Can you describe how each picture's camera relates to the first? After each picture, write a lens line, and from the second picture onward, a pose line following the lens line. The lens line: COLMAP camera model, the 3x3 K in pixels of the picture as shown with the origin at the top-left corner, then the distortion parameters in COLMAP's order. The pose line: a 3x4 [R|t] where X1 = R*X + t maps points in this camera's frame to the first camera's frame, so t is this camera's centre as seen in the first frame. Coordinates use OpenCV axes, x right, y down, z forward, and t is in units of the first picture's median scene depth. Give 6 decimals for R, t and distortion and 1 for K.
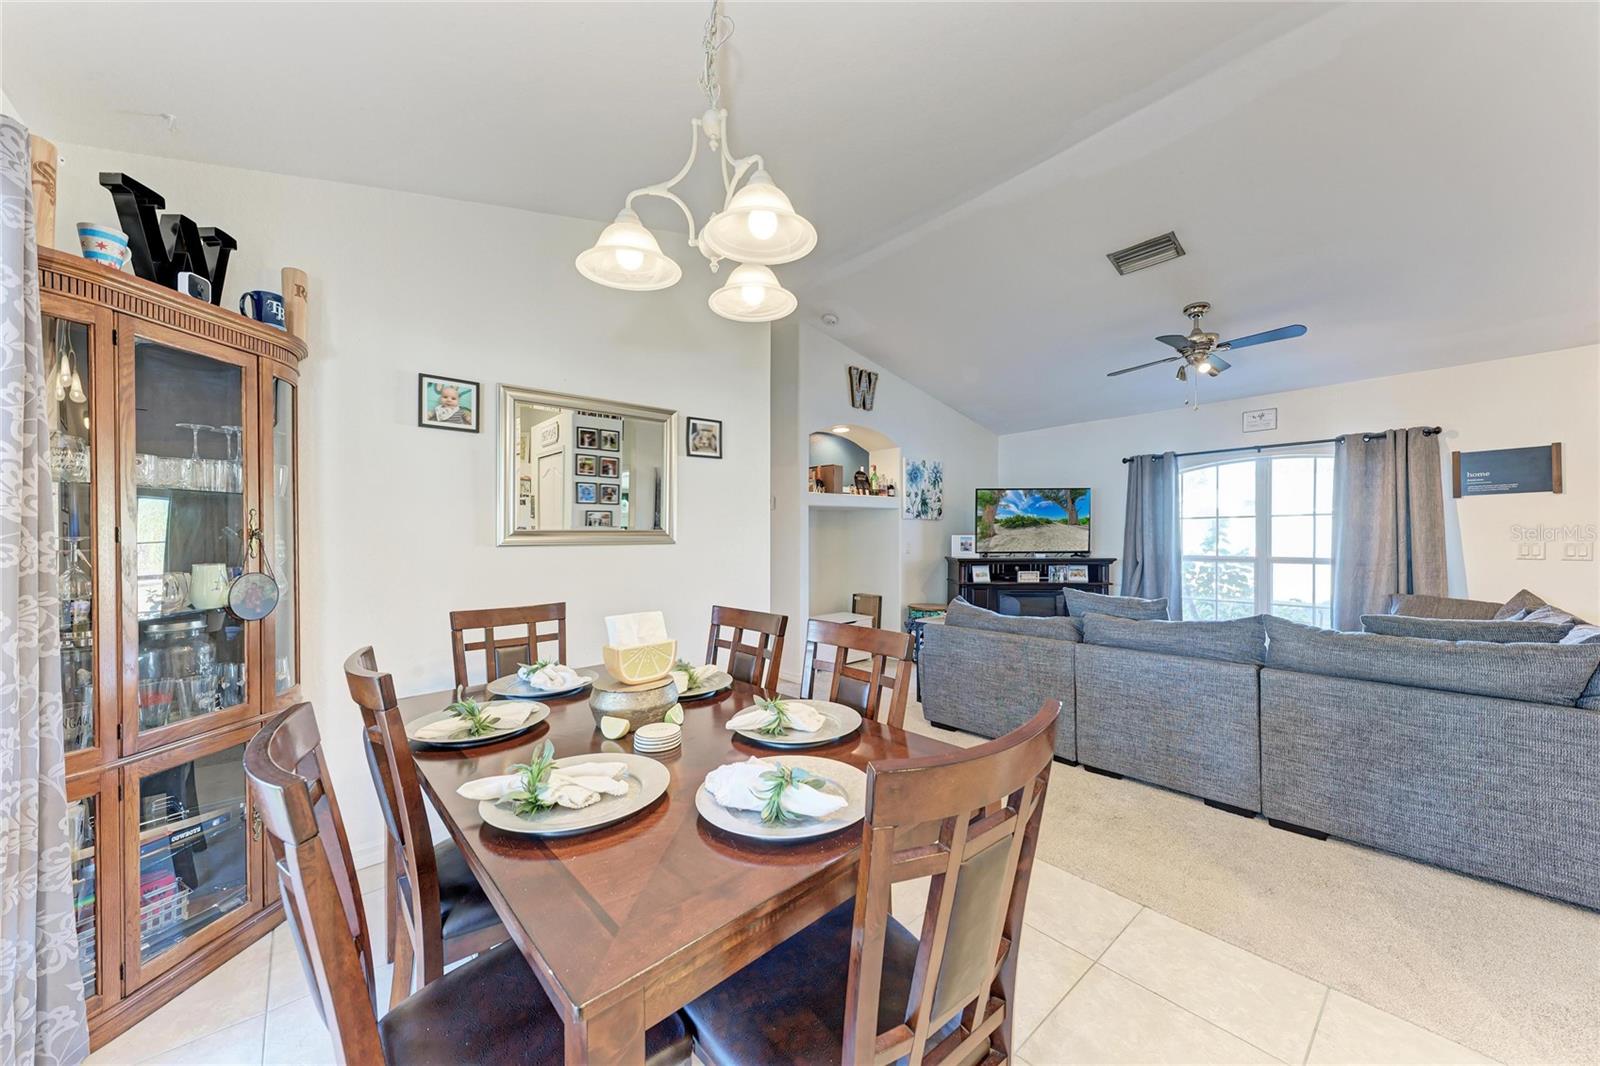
lens RADIAL K [[567.5, 0, 803.6], [0, 567.5, 533.5], [0, 0, 1]] dist [0.014251, -0.005701]
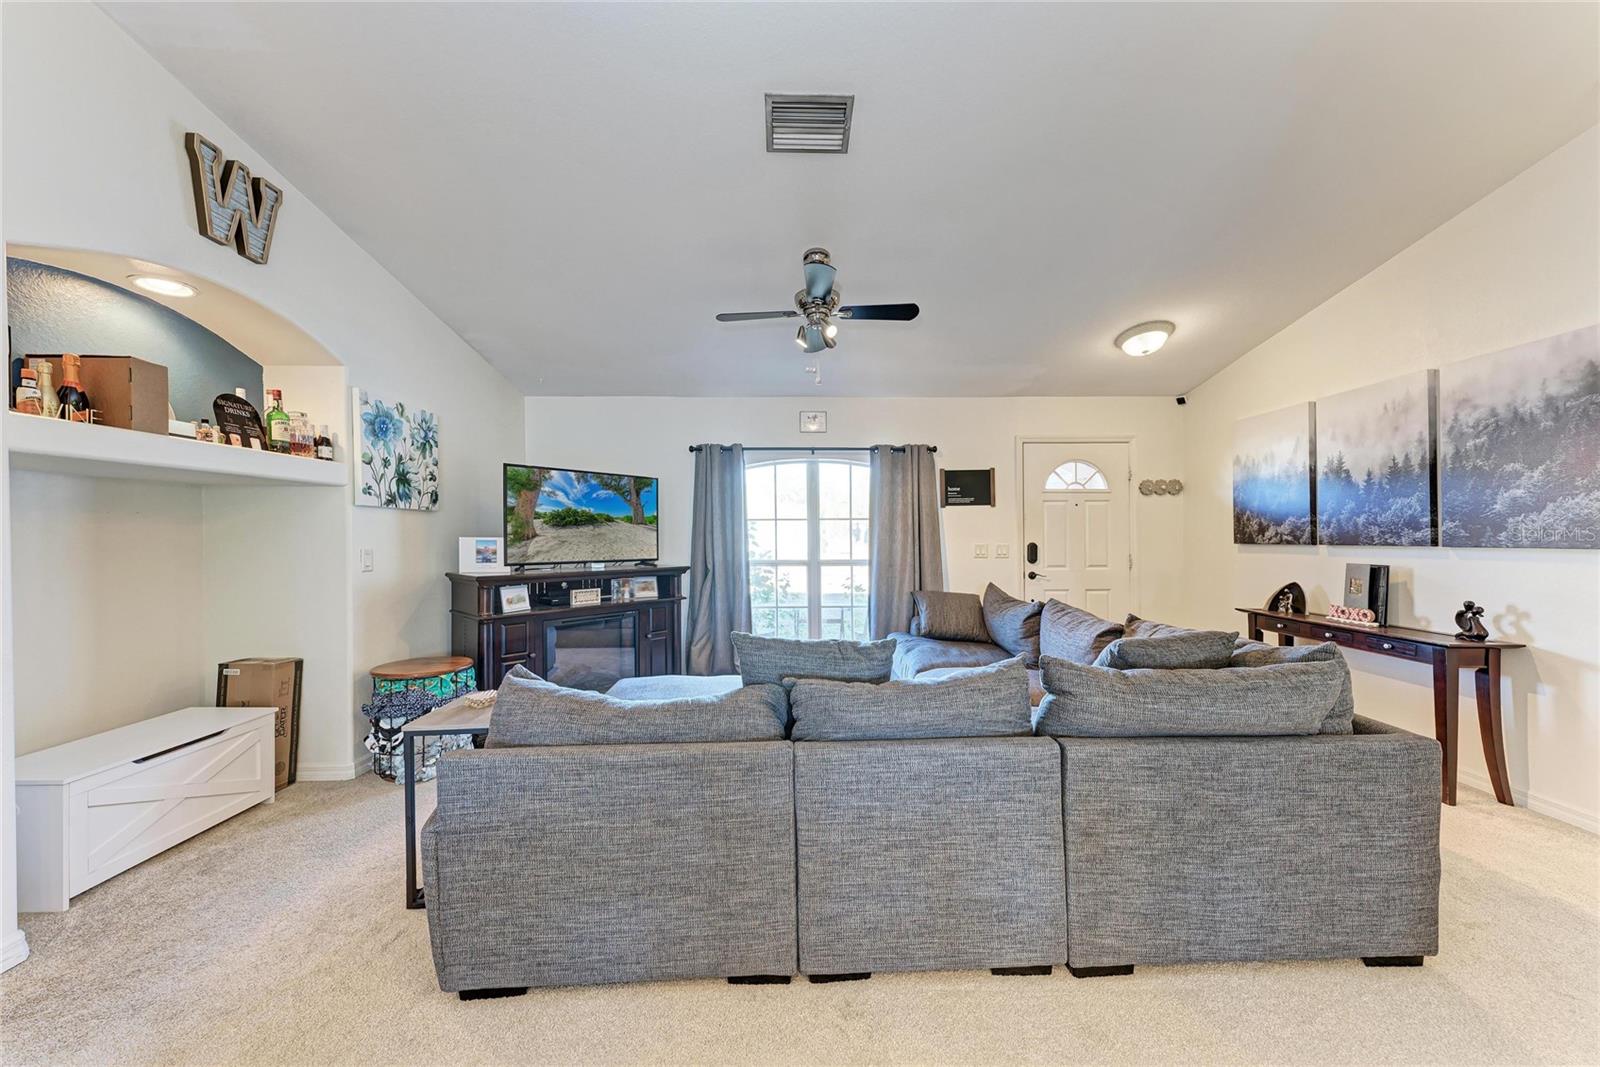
lens RADIAL K [[550.0, 0, 800.0], [0, 550.0, 533.5], [0, 0, 1]] dist [0.018441, -0.000185]
pose [[0.643104, 0.006894, 0.765748, 0.052787], [-0.006180, 0.999974, -0.003813, -0.000960], [-0.765754, -0.002280, 0.643129, 0.400203]]
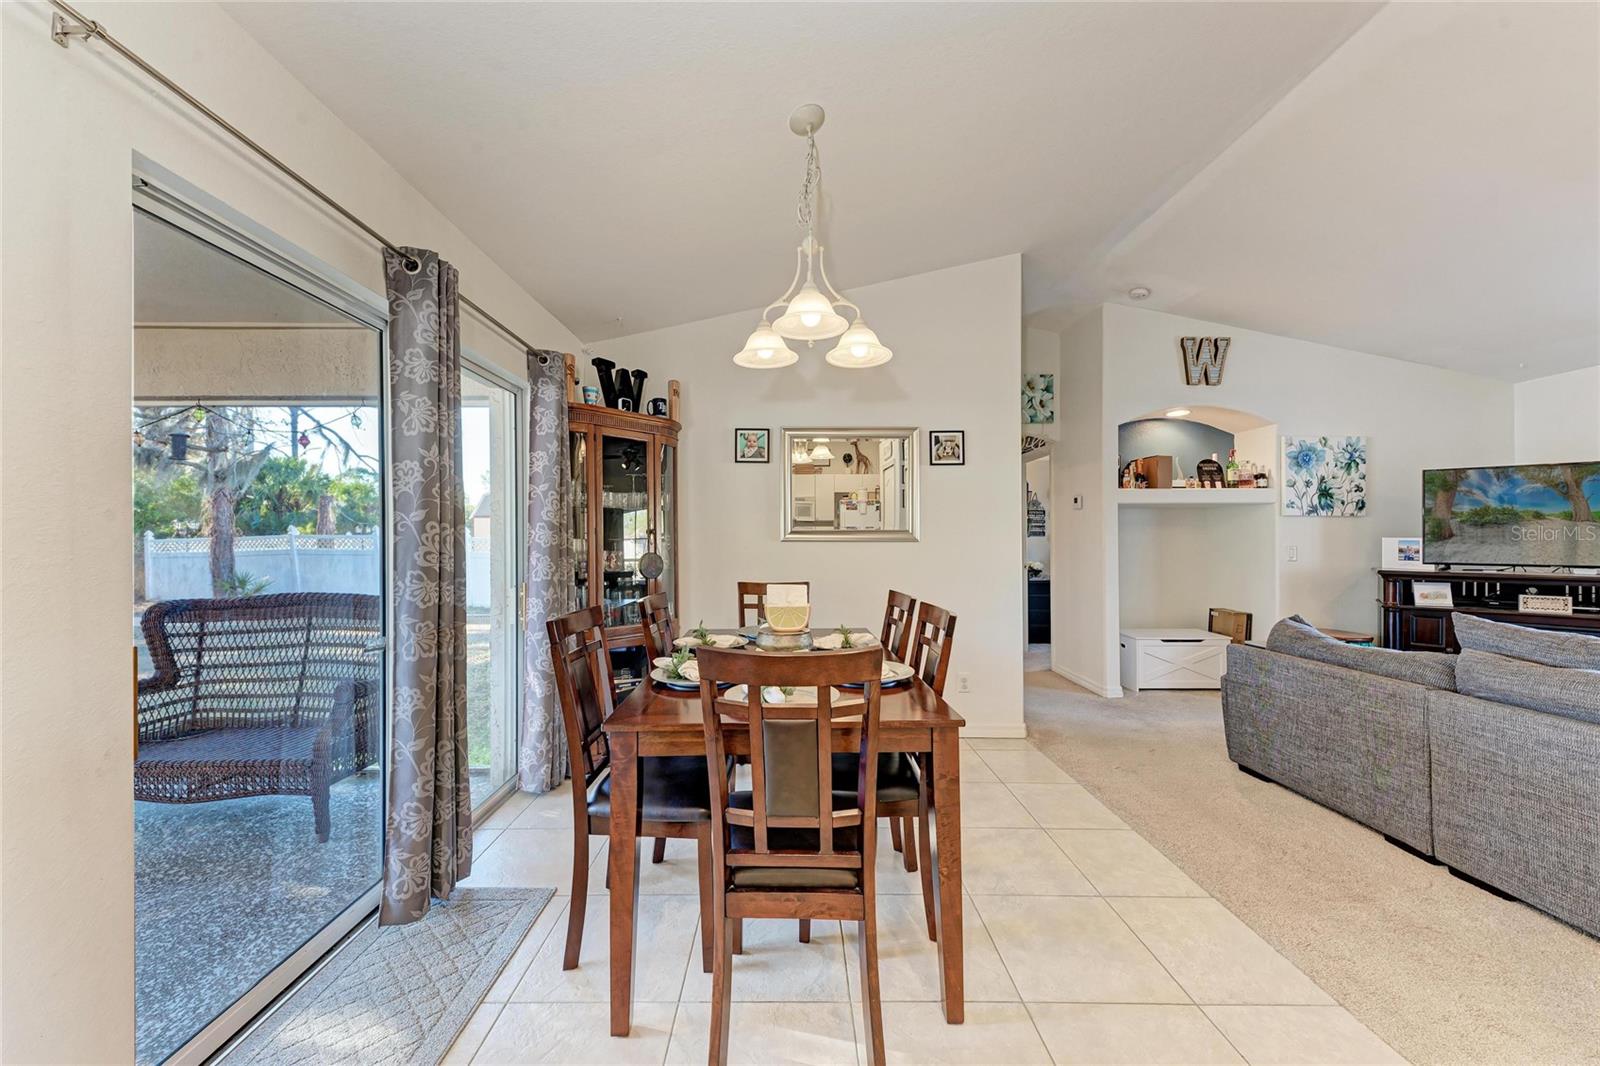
lens RADIAL K [[578.8, 0, 794.8], [0, 578.8, 530.6], [0, 0, 1]] dist [0.019213, -0.005682]
pose [[0.760678, -0.001459, -0.649128, 0.209519], [-0.004382, 0.999963, -0.007382, 0.003232], [0.649115, 0.008459, 0.760644, -0.039962]]
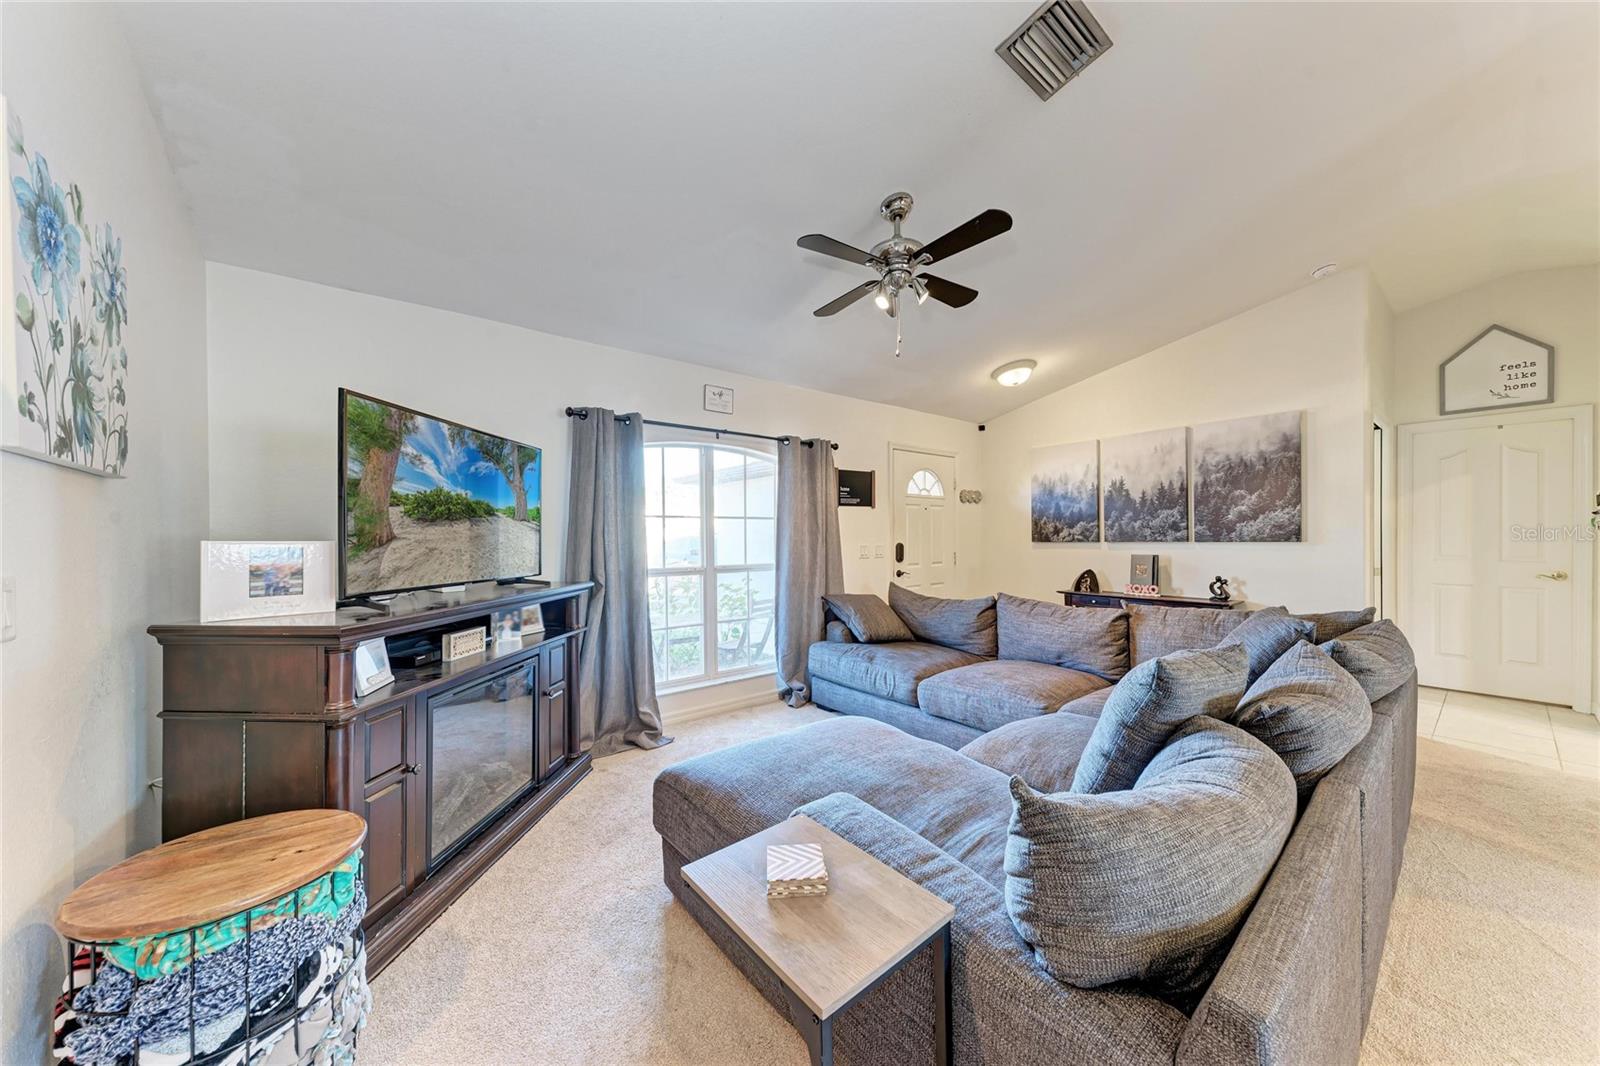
lens RADIAL K [[551.4, 0, 804.9], [0, 551.4, 535.9], [0, 0, 1]] dist [0.011402, -0.000318]
pose [[0.038992, 0.007476, 0.999212, 0.016717], [0.000351, 0.999972, -0.007496, 0.002931], [-0.999239, 0.000643, 0.038988, 0.831750]]
